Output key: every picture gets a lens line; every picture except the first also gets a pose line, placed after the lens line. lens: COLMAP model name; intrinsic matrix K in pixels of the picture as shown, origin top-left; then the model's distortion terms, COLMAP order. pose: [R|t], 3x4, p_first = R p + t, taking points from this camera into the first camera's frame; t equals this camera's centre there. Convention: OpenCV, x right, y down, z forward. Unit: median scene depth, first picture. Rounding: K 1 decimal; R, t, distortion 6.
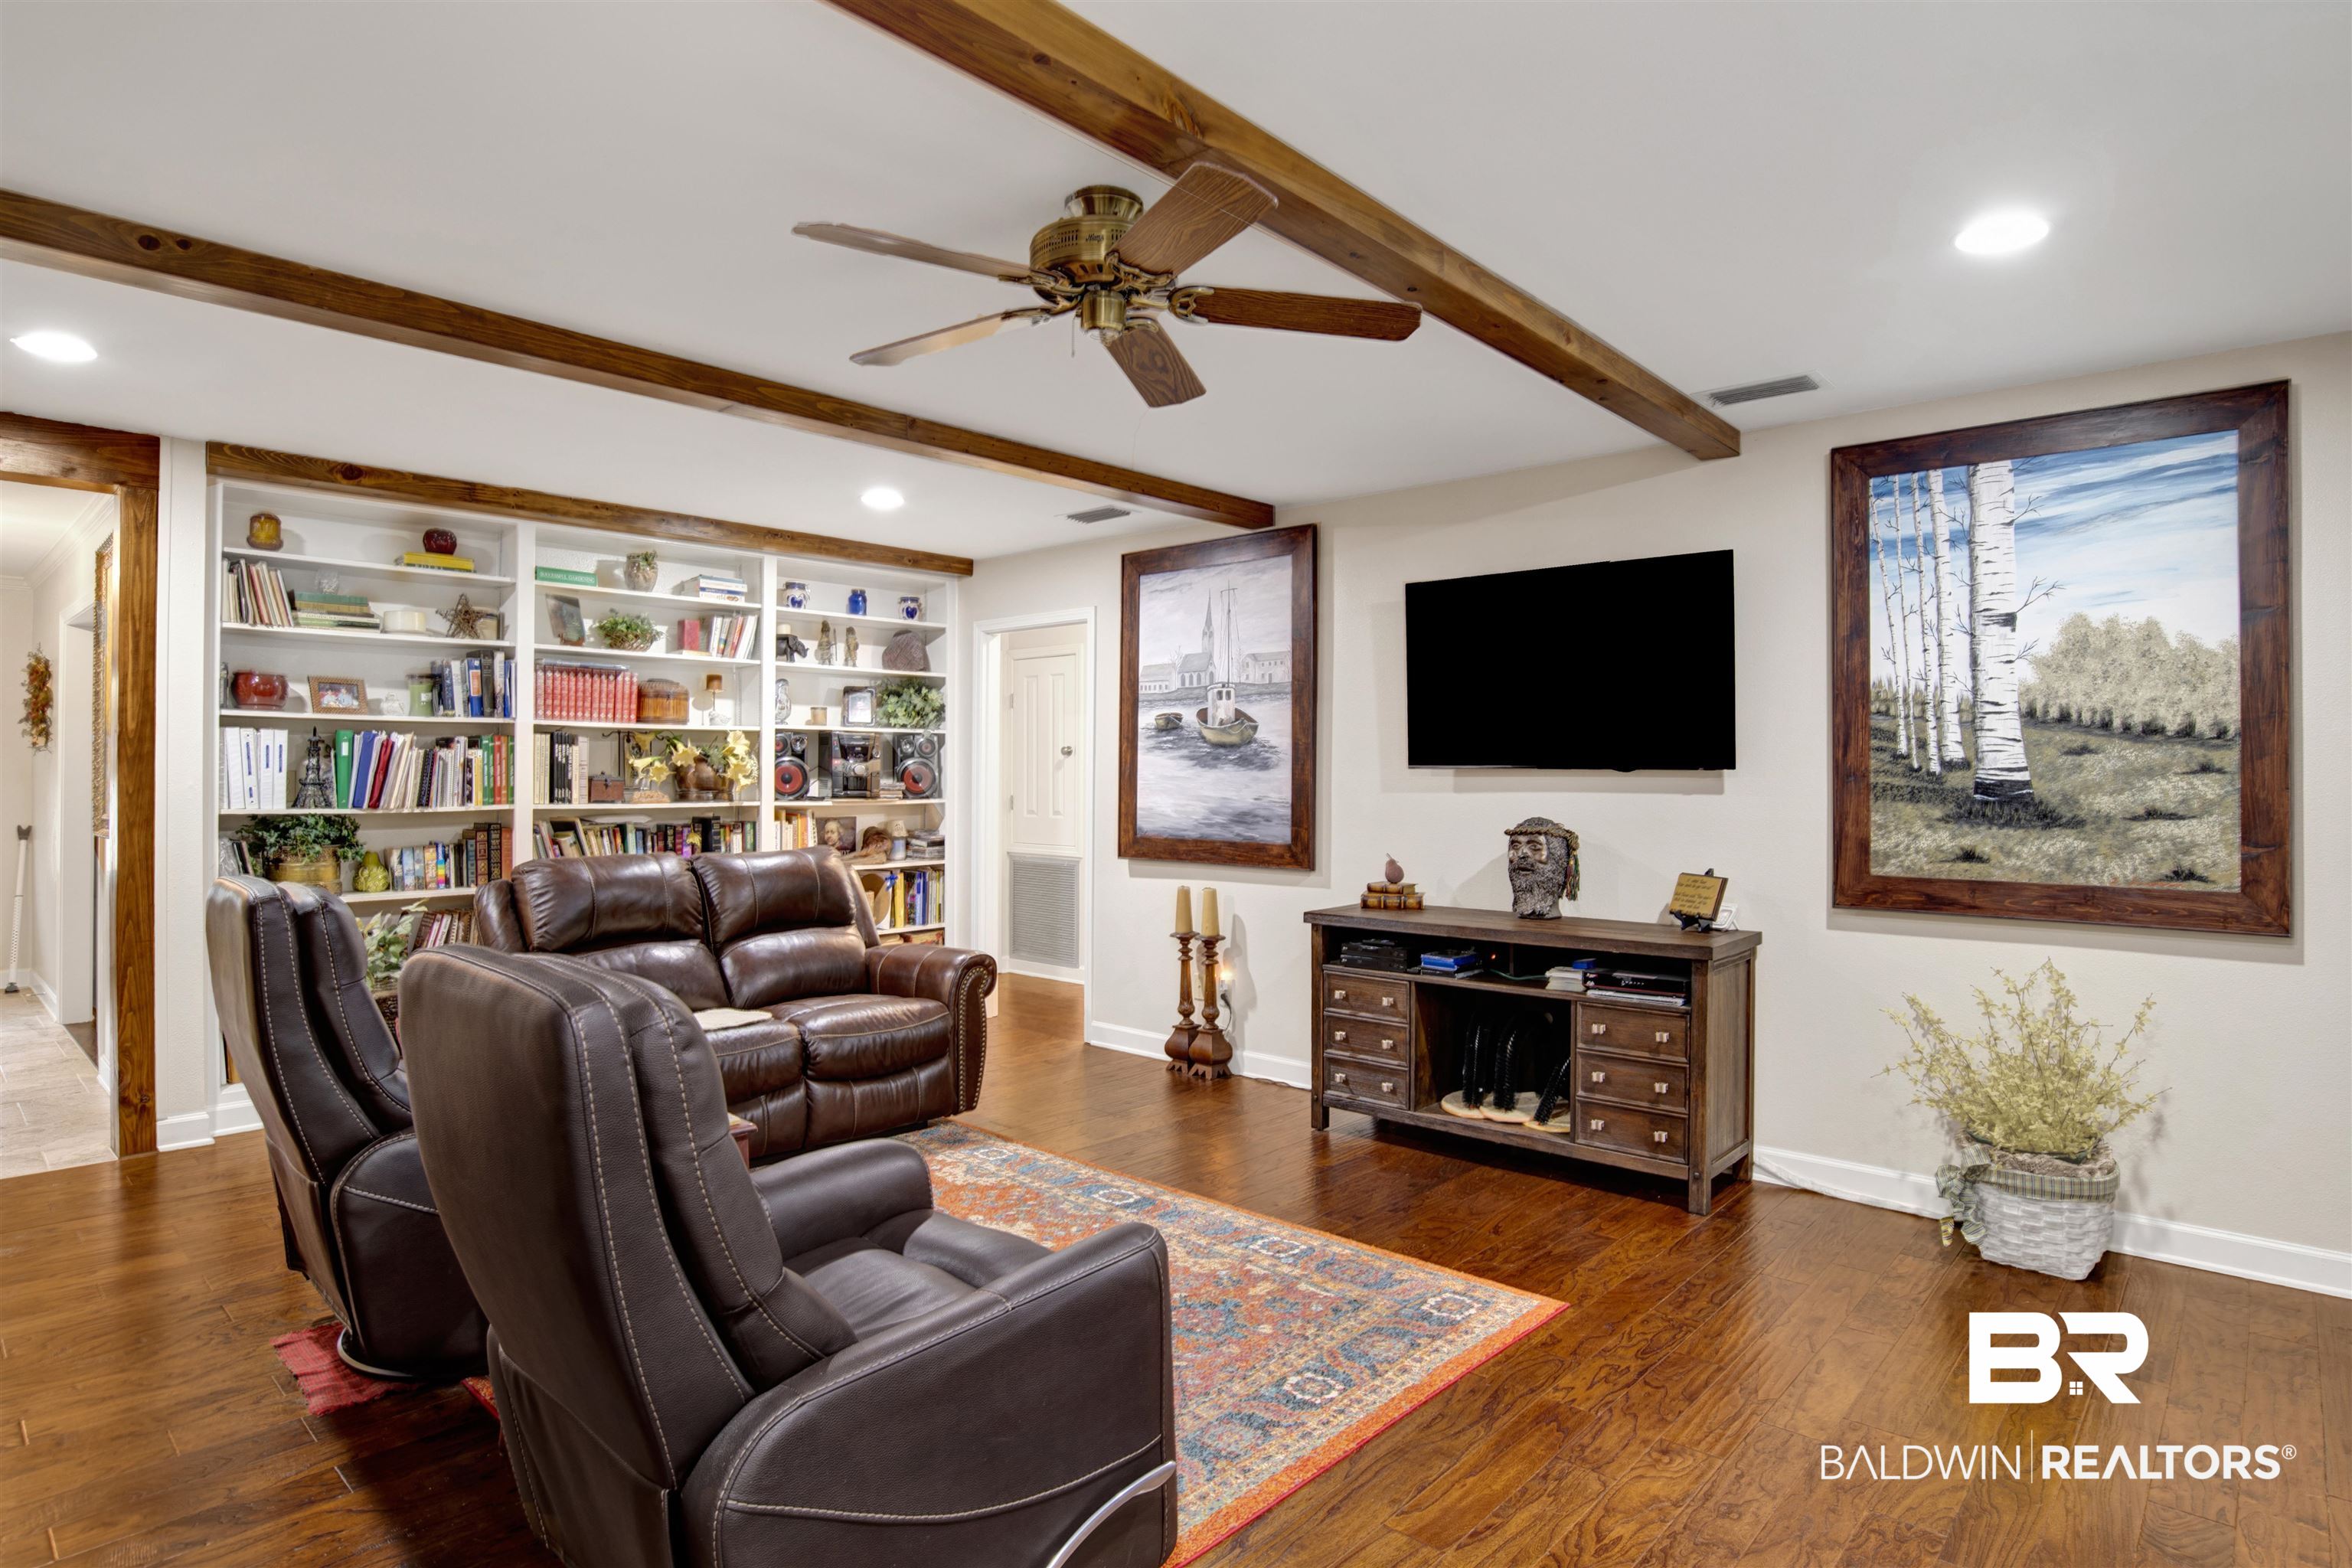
lens RADIAL K [[1268.9, 0, 1196.6], [0, 1268.9, 770.7], [0, 0, 1]] dist [-0.053203, 0.014278]
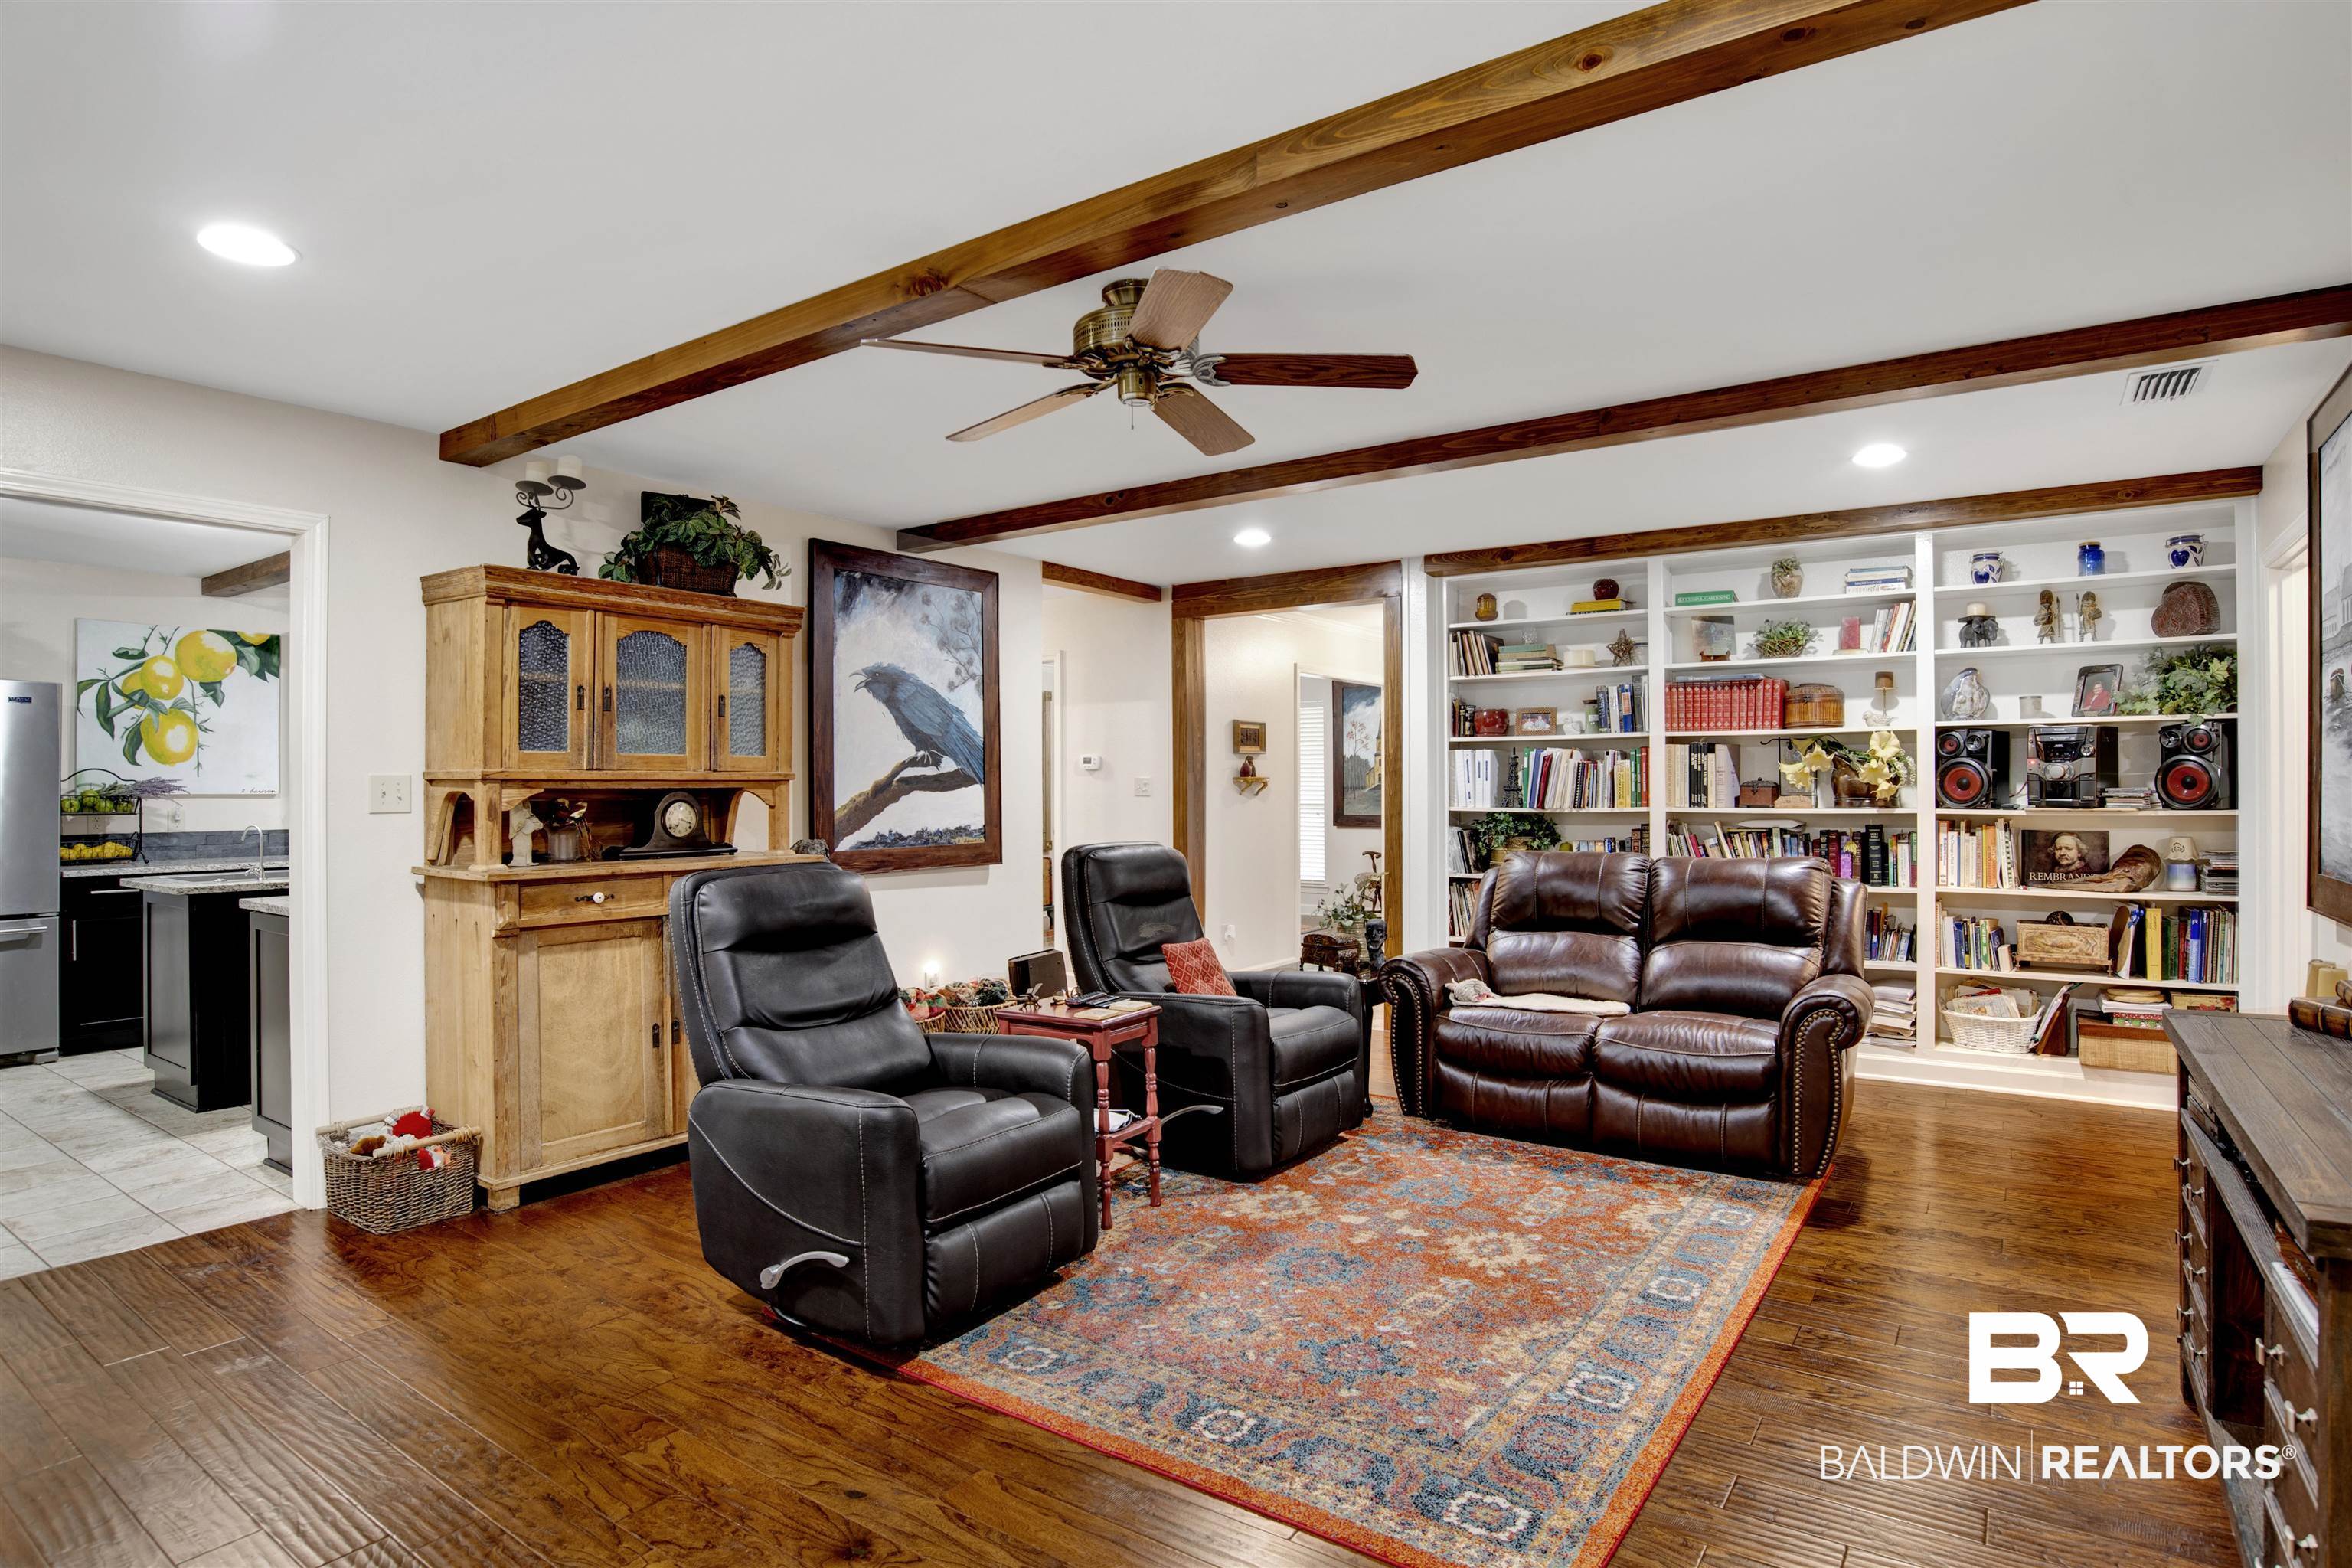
lens RADIAL K [[1243.0, 0, 1188.4], [0, 1243.0, 777.6], [0, 0, 1]] dist [-0.066038, 0.015525]
pose [[0.131151, -0.010977, -0.991302, 0.594307], [0.008213, 0.999916, -0.009985, 0.008872], [0.991328, -0.006832, 0.131230, 0.507206]]
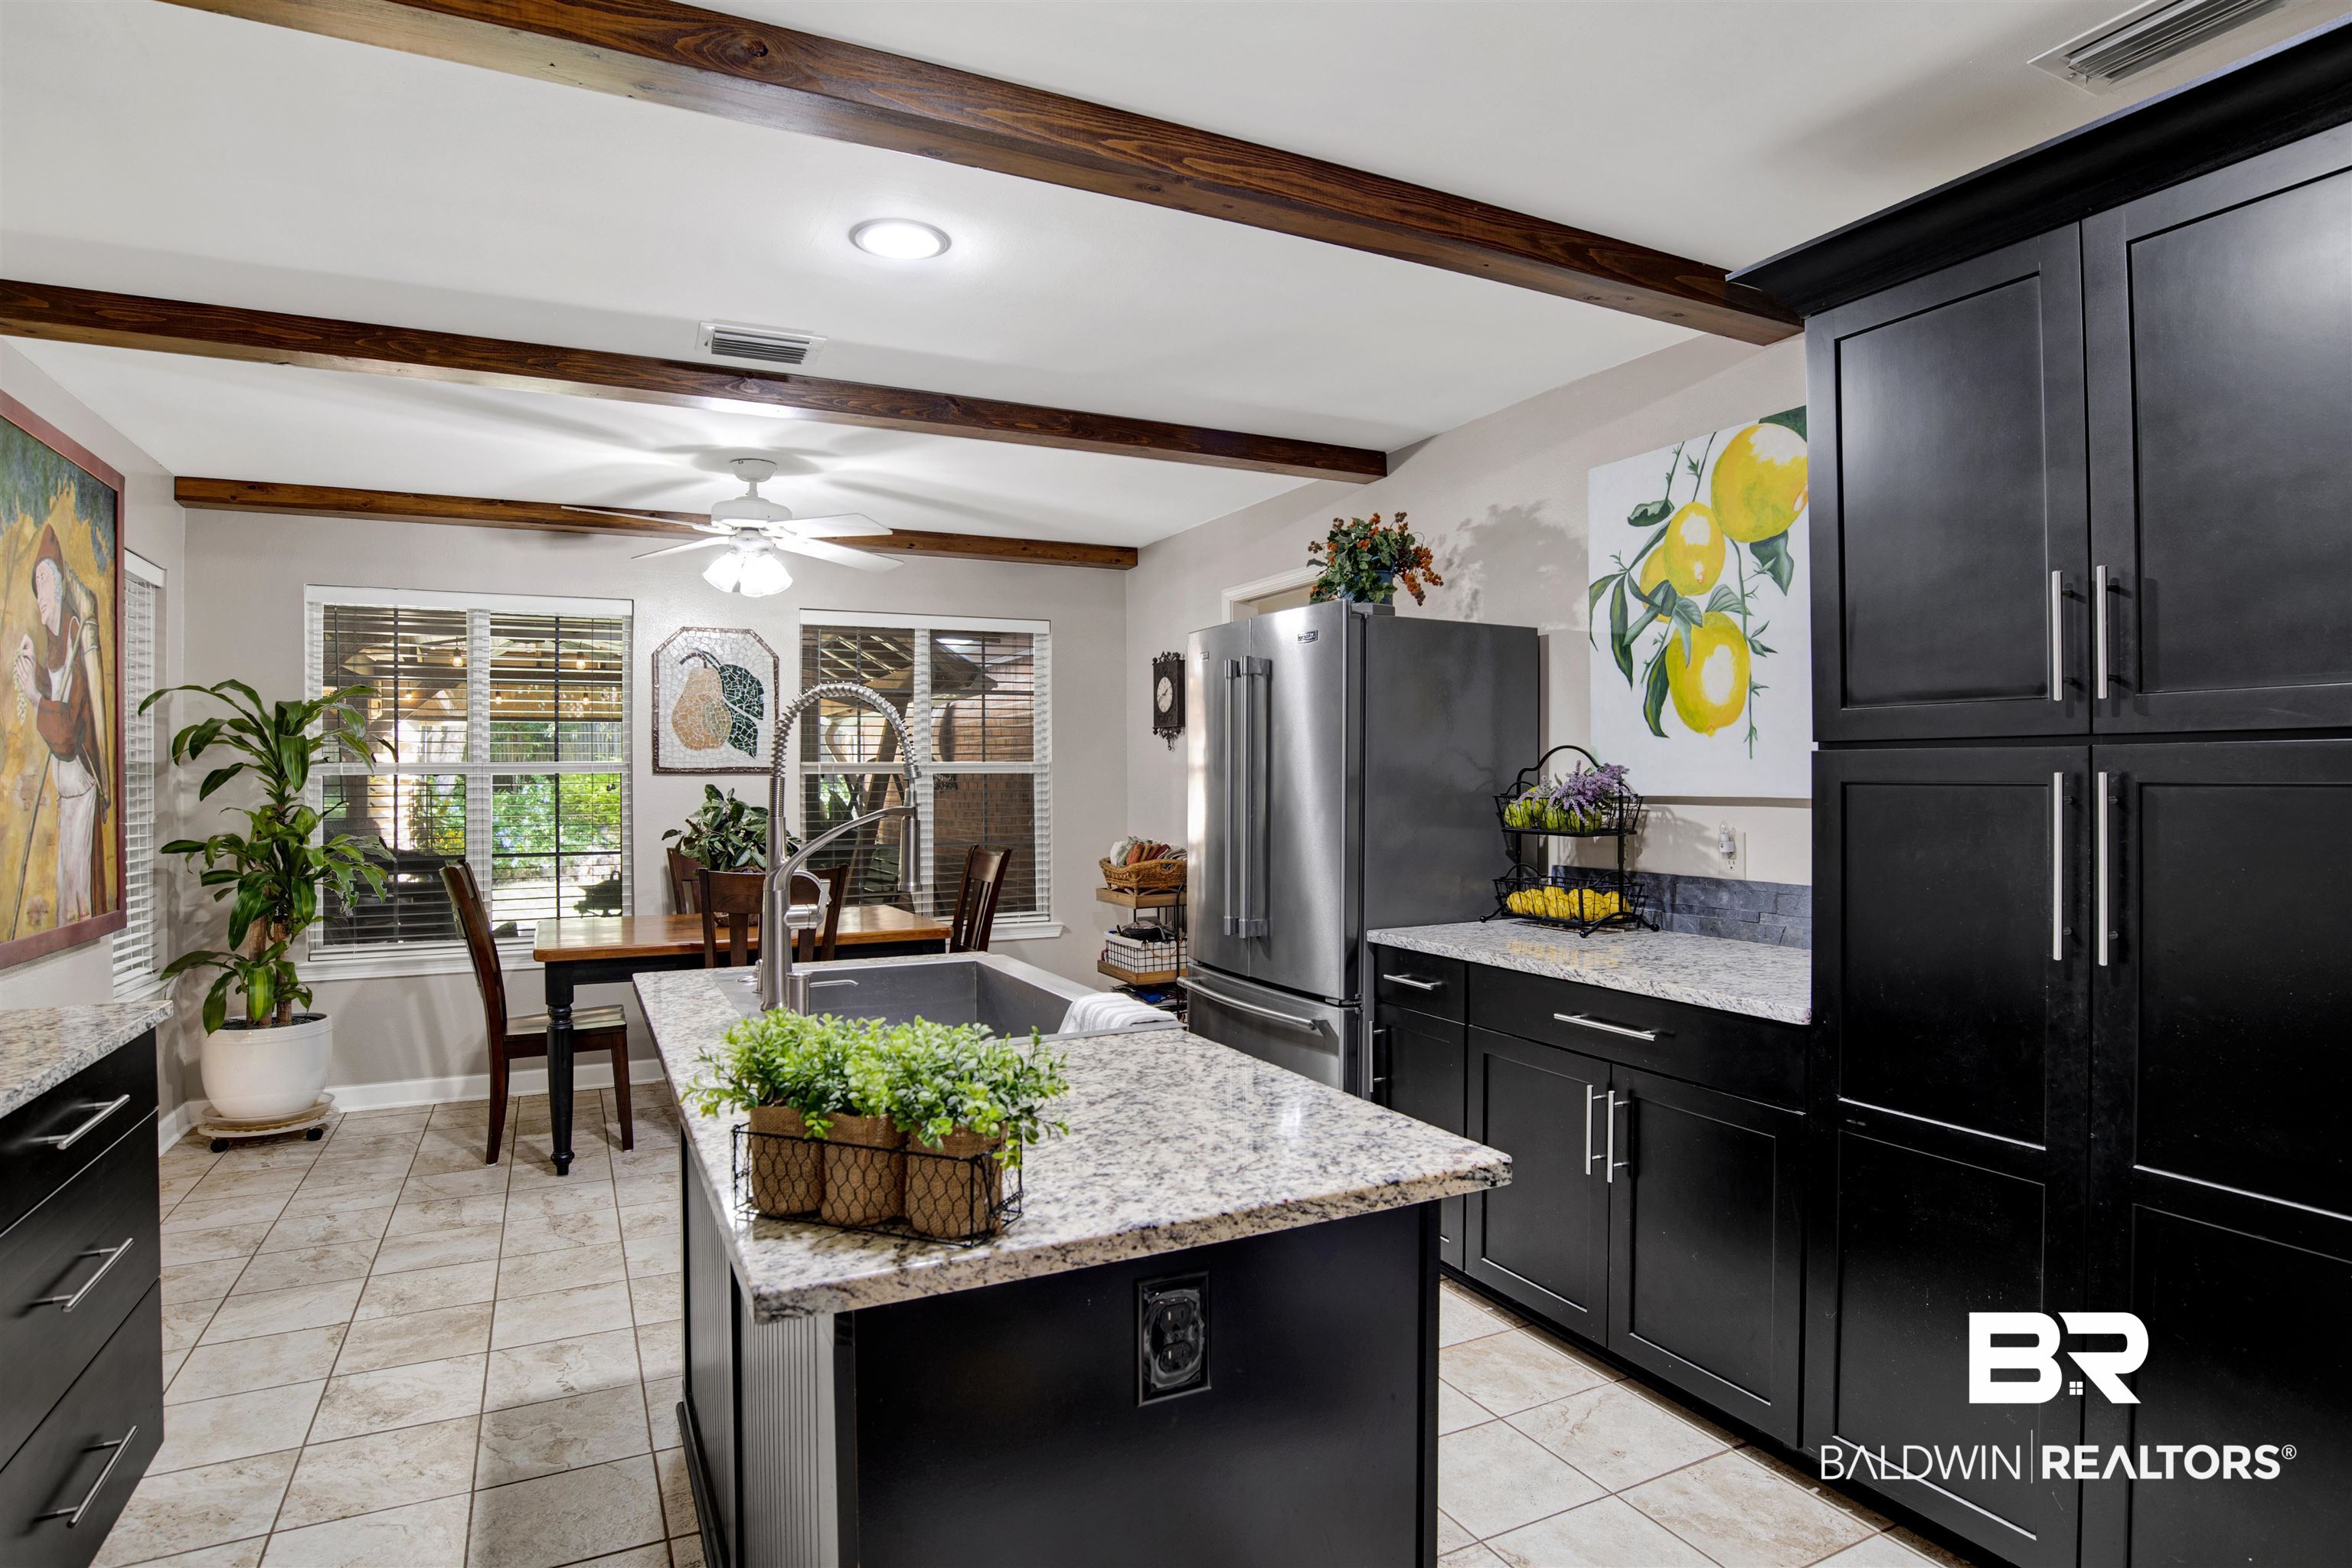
lens RADIAL K [[1268.9, 0, 1196.6], [0, 1268.9, 770.7], [0, 0, 1]] dist [-0.053203, 0.014278]
pose [[-0.936848, 0.000685, 0.349736, -0.995586], [-0.001543, 0.999980, -0.006093, -0.005414], [-0.349734, -0.006248, -0.936828, 0.235034]]
